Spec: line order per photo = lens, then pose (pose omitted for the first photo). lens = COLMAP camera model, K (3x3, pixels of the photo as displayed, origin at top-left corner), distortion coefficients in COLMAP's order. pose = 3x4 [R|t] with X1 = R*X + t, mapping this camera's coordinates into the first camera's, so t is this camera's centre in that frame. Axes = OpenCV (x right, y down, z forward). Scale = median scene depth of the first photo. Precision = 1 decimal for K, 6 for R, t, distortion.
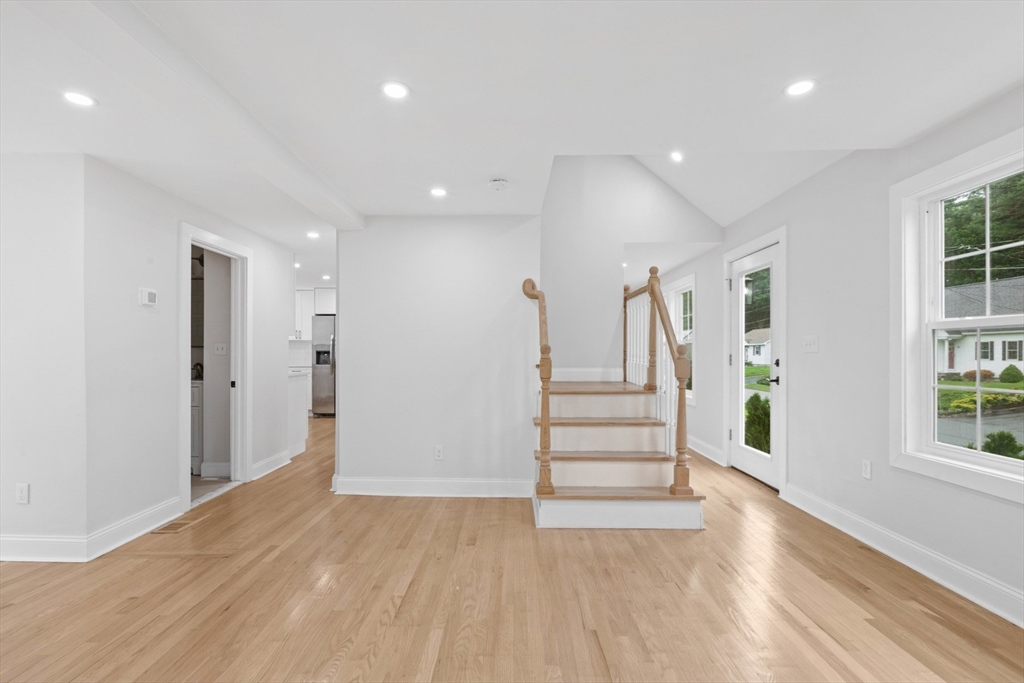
lens RADIAL K [[479.7, 0, 512.1], [0, 479.7, 355.0], [0, 0, 1]] dist [-0.006690, 0.000648]
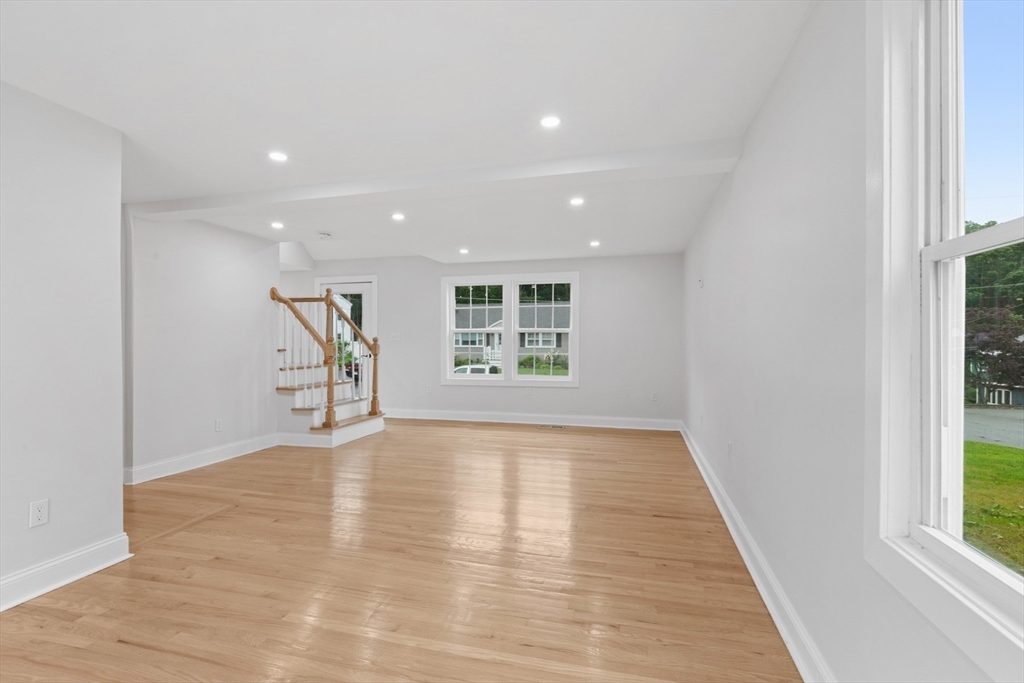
lens RADIAL K [[479.7, 0, 516.3], [0, 479.7, 338.3], [0, 0, 1]] dist [-0.006690, 0.000648]
pose [[0.229231, 0.005969, 0.973354, -1.624270], [0.003660, 0.999969, -0.006994, 0.000264], [-0.973365, 0.005166, 0.229203, 0.013623]]
